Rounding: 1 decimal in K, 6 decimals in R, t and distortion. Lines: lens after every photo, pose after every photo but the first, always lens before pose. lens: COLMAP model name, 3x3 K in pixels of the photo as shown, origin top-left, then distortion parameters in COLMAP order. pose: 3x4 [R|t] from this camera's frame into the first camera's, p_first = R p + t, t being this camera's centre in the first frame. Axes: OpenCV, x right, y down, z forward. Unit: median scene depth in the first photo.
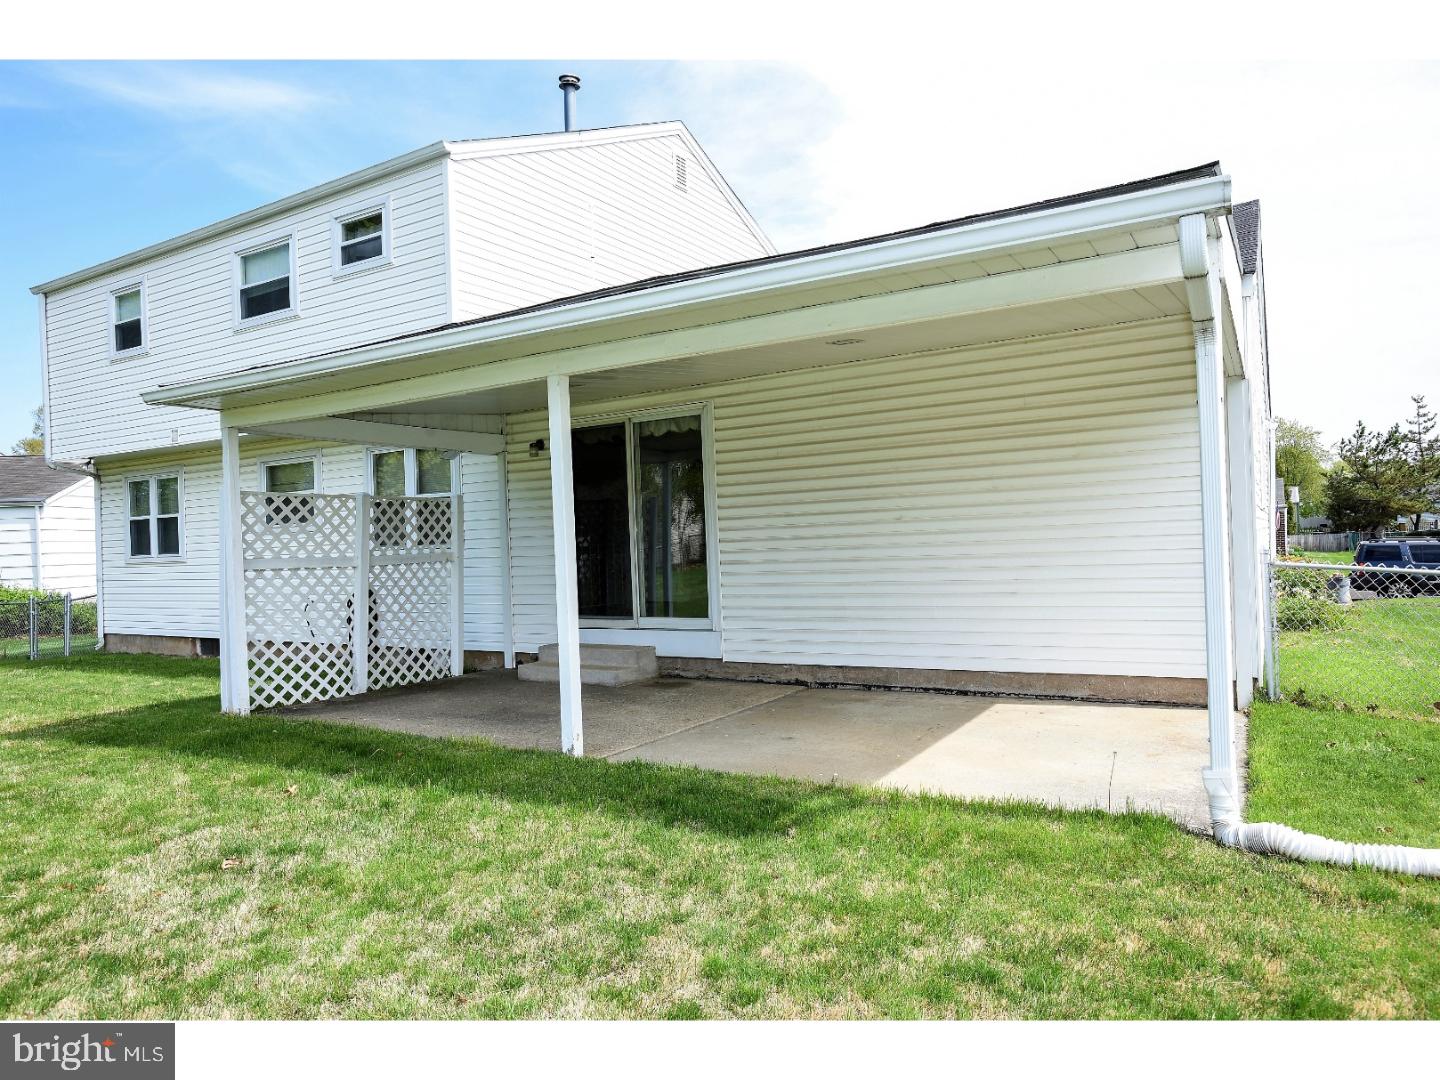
lens RADIAL K [[931.4, 0, 720.0], [0, 931.4, 540.0], [0, 0, 1]] dist [-0.047406, 0.054207]
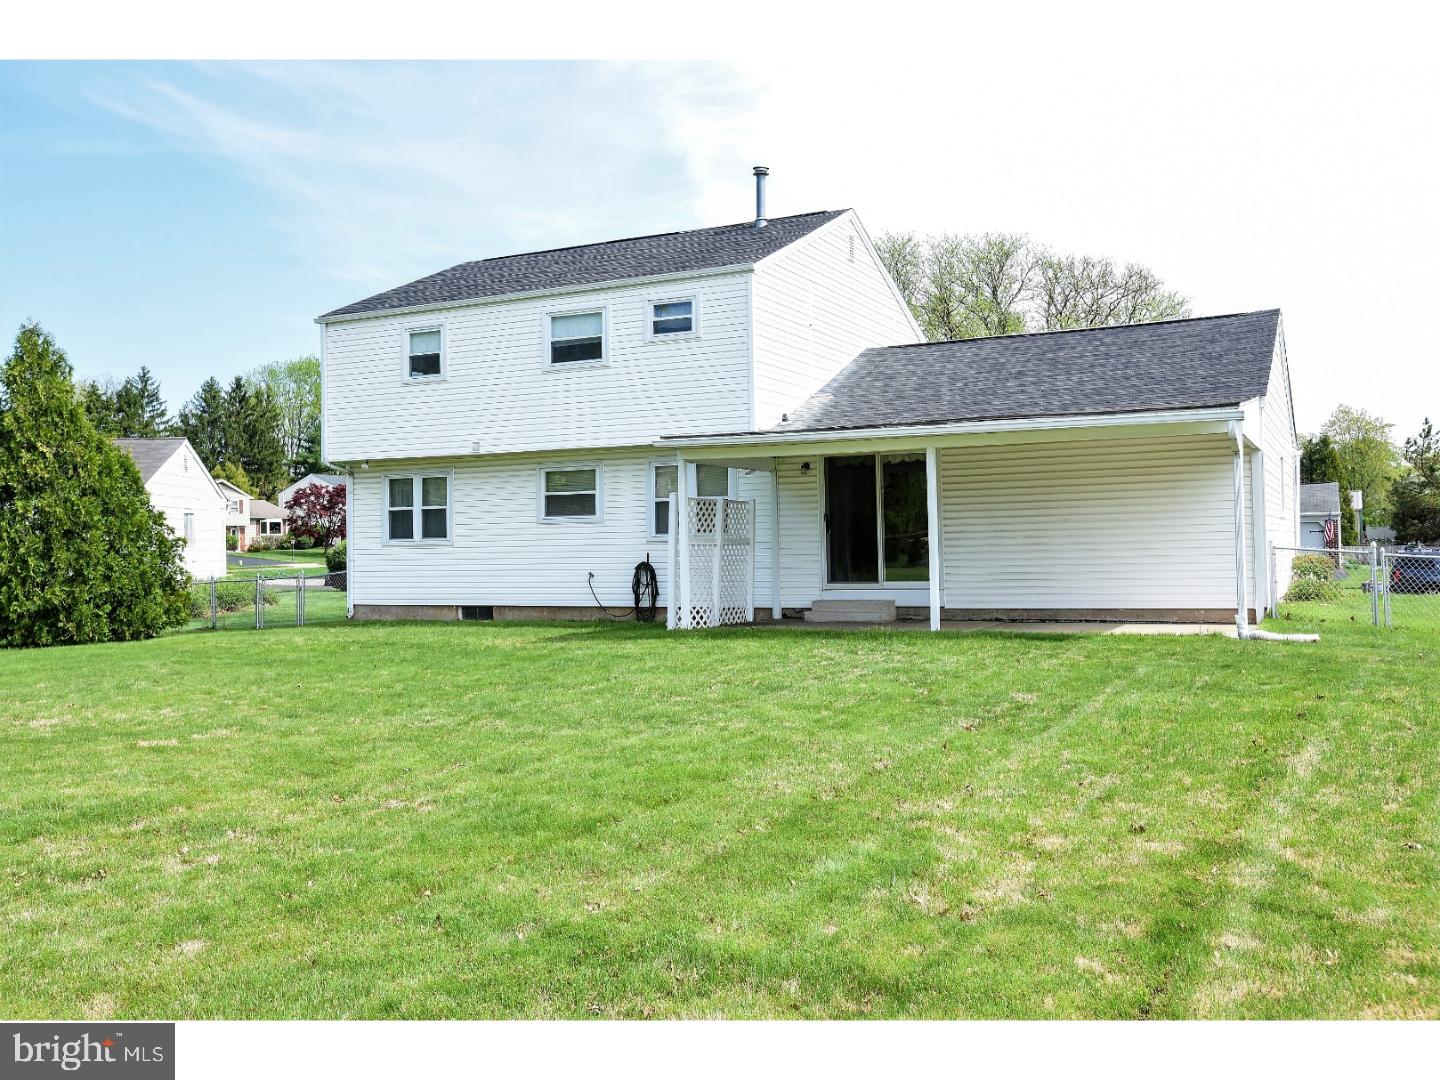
lens RADIAL K [[1258.4, 0, 710.6], [0, 1258.4, 508.4], [0, 0, 1]] dist [0.007526, 0.010371]
pose [[0.997151, 0.018407, 0.073148, -0.402531], [-0.016243, 0.999416, -0.030072, 0.022741], [-0.073659, 0.028798, 0.996868, -0.807864]]
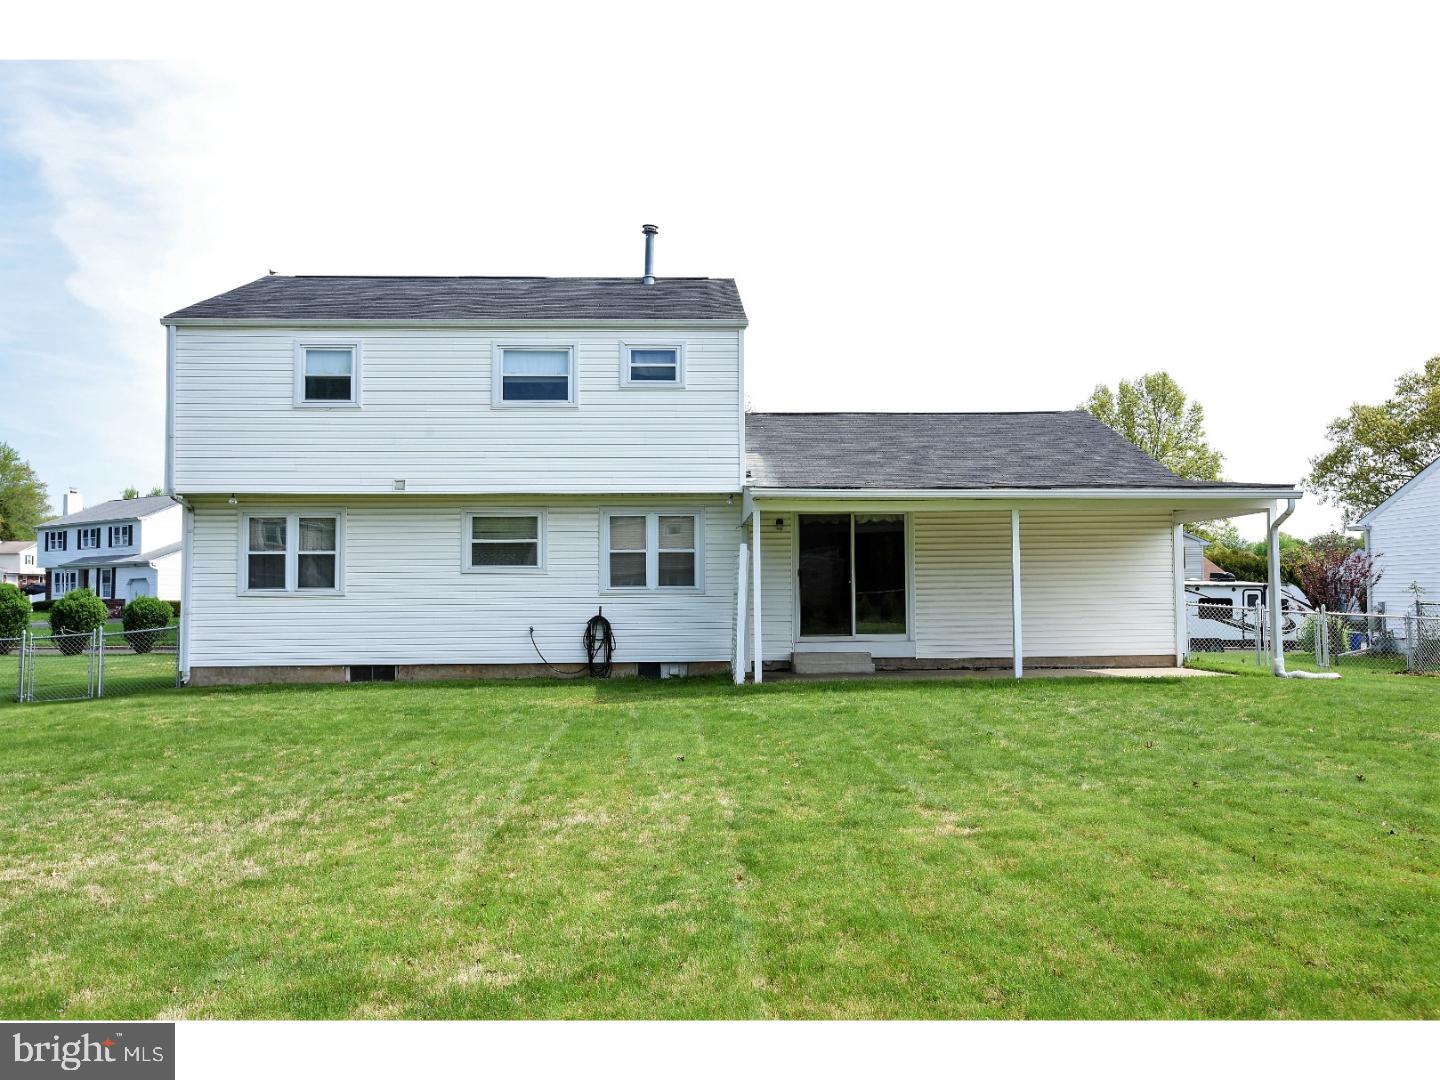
lens RADIAL K [[1159.3, 0, 722.1], [0, 1159.3, 544.8], [0, 0, 1]] dist [-0.000030, 0.006313]
pose [[0.839431, 0.051123, 0.541056, -1.063725], [-0.020725, 0.997853, -0.062130, 0.044165], [-0.543071, 0.040941, 0.838688, -0.441493]]
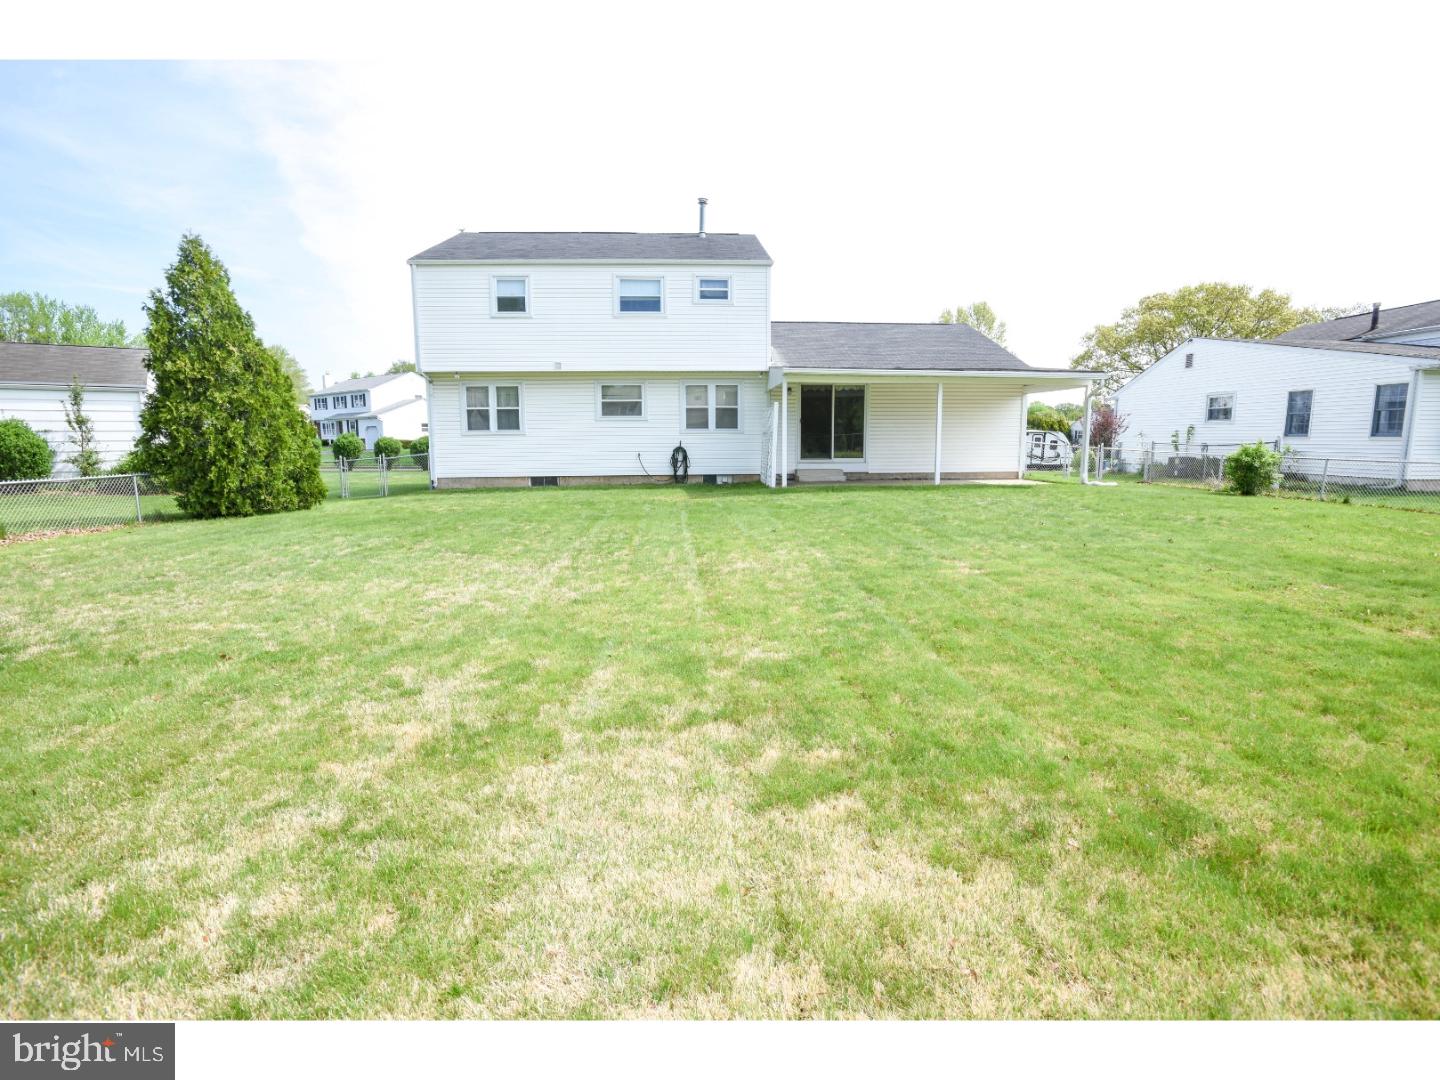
lens RADIAL K [[686.2, 0, 720.0], [0, 686.2, 540.0], [0, 0, 1]] dist [-0.070958, 0.029188]
pose [[0.827892, -0.053669, 0.558314, -1.142483], [-0.023735, 0.991168, 0.130473, 0.051088], [-0.560385, -0.121269, 0.819306, -0.367343]]
